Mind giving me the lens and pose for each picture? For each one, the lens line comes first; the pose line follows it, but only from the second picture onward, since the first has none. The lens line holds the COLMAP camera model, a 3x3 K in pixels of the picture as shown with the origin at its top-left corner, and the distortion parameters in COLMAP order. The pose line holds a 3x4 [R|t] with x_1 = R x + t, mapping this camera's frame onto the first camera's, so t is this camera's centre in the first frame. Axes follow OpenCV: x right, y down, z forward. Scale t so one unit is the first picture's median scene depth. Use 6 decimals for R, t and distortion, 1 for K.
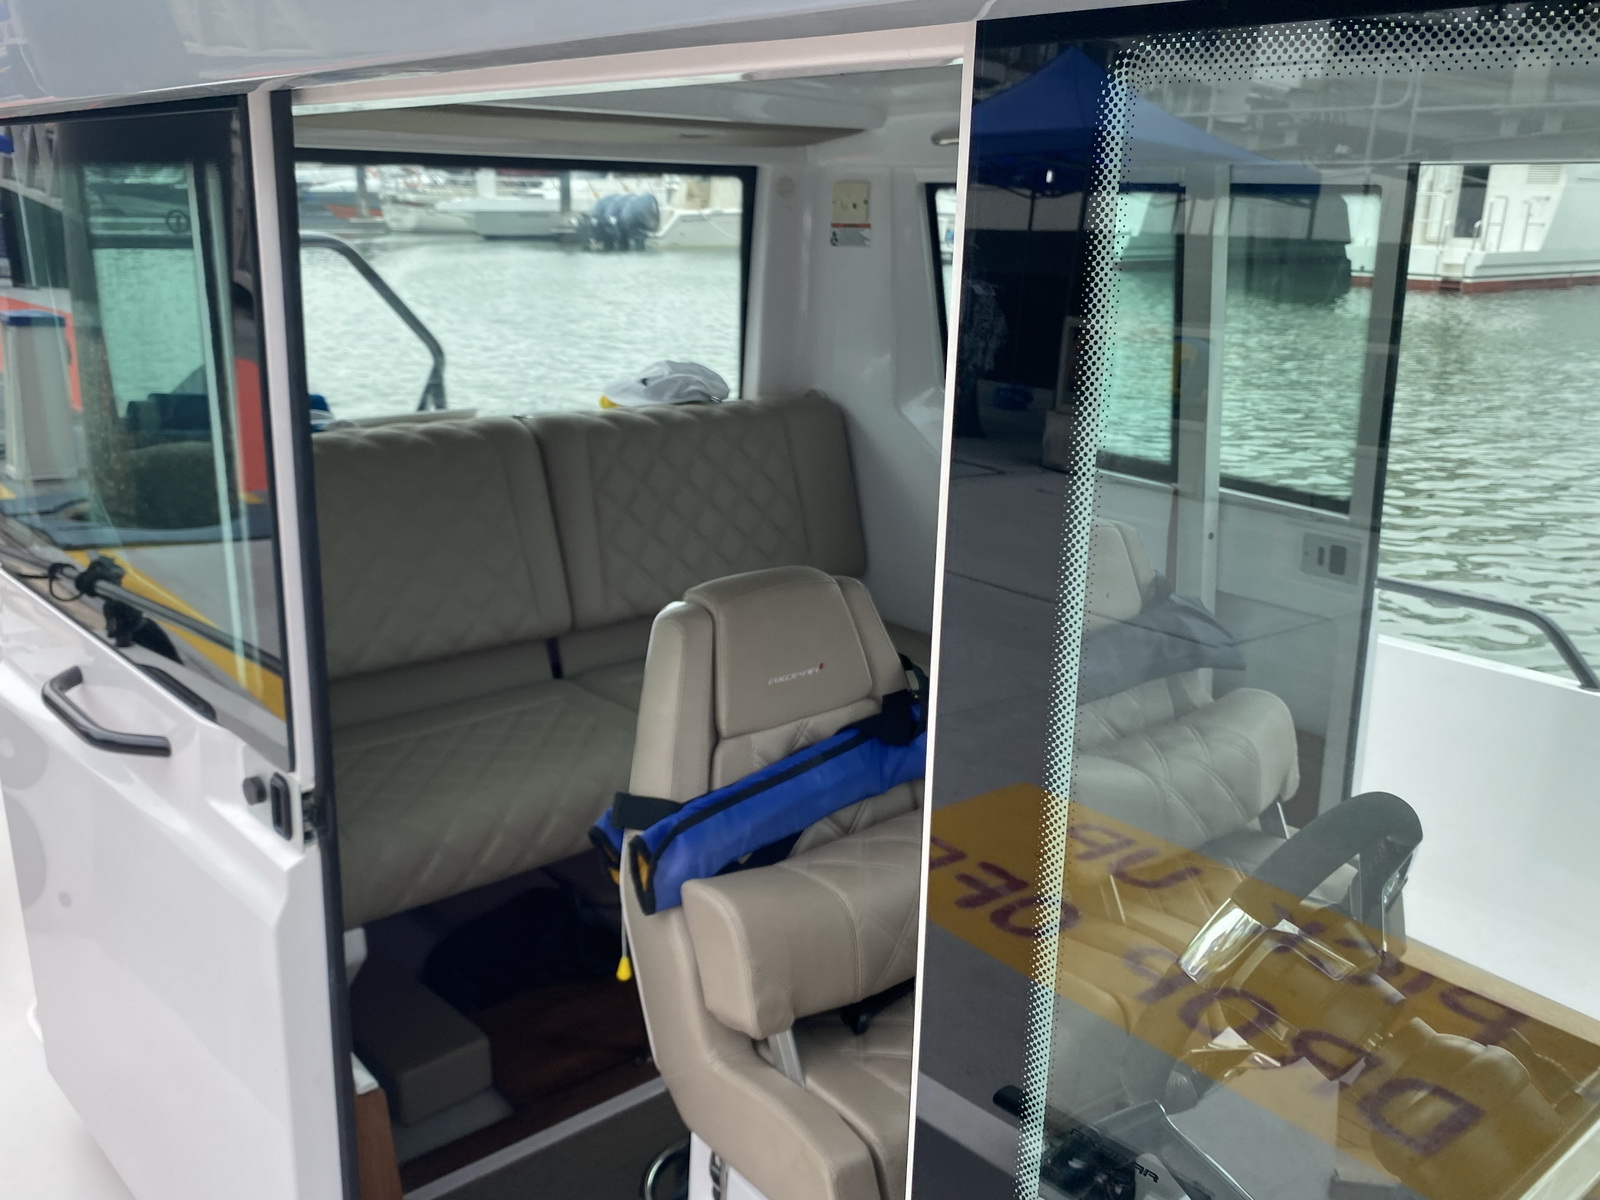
lens RADIAL K [[1330.7, 0, 800.9], [0, 1330.7, 577.1], [0, 0, 1]] dist [0.034792, -0.008394]
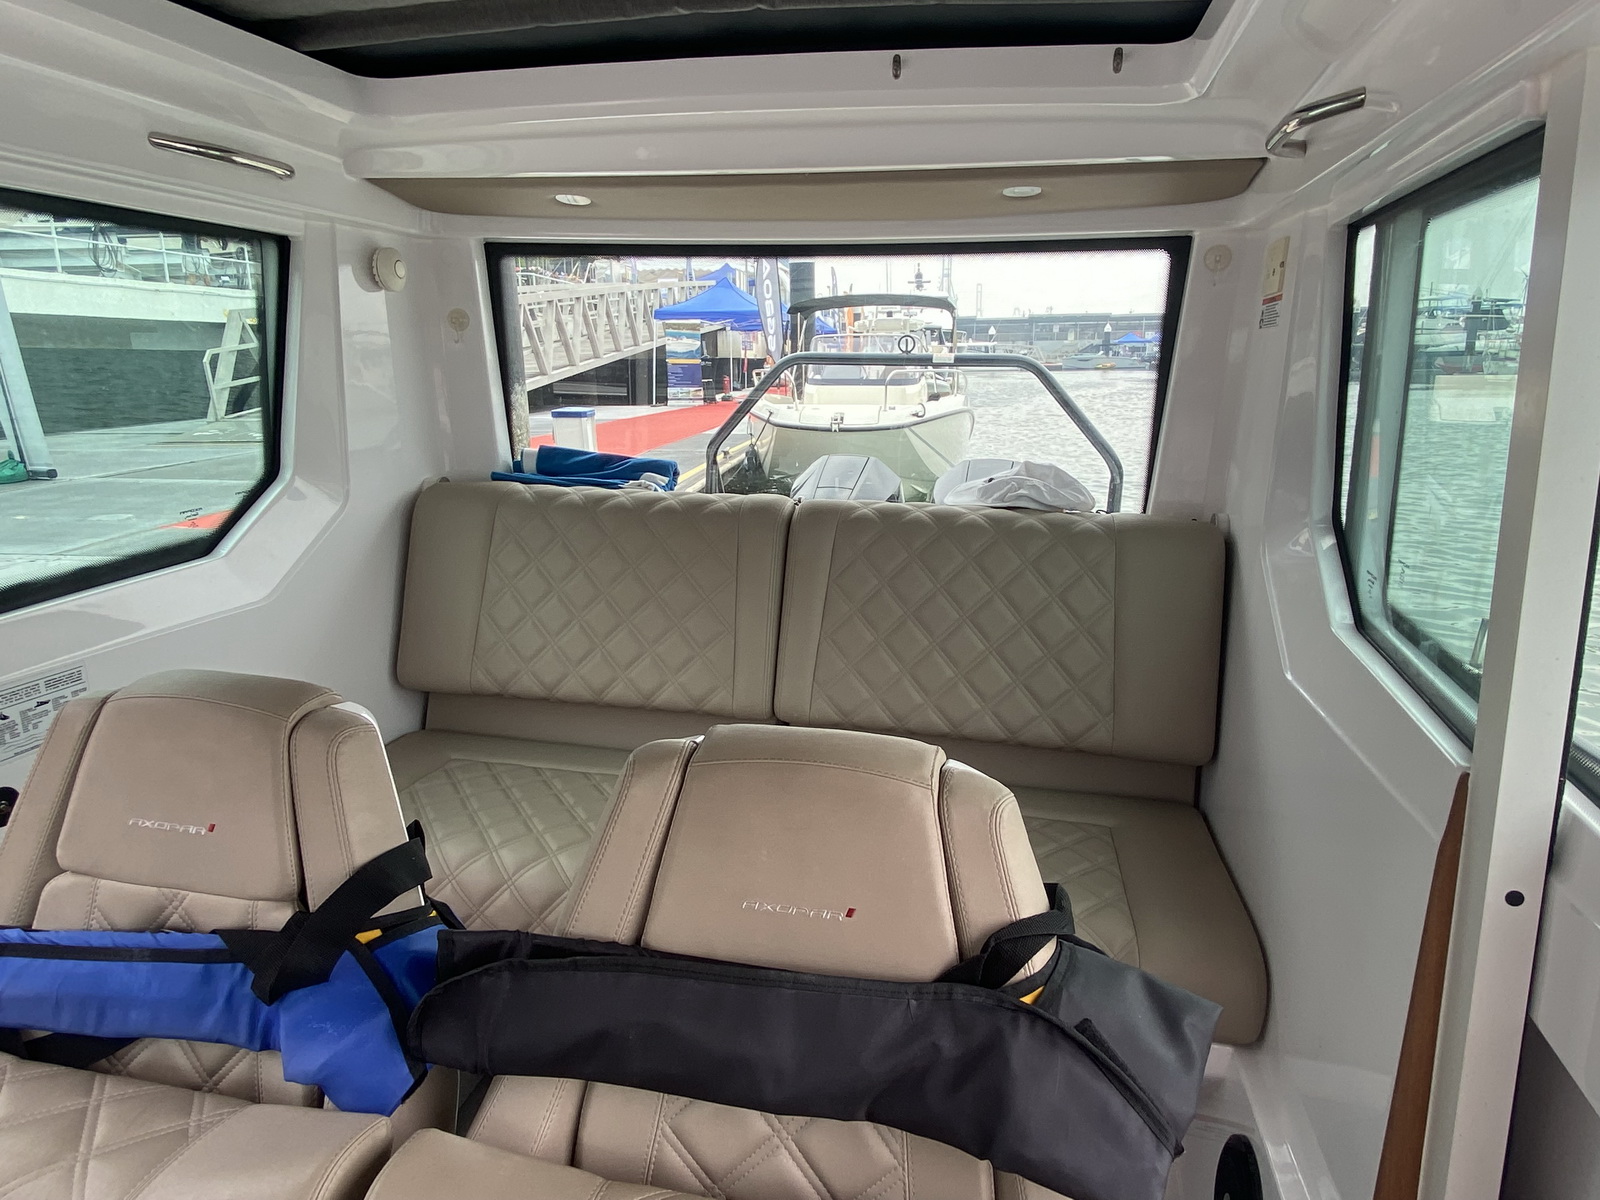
lens RADIAL K [[988.7, 0, 800.0], [0, 988.7, 600.0], [0, 0, 1]] dist [-0.005273, -0.005723]
pose [[0.640464, 0.184727, -0.745441, 0.578551], [-0.217005, 0.974616, 0.055072, -0.144652], [0.736692, 0.126493, 0.664292, 0.887161]]
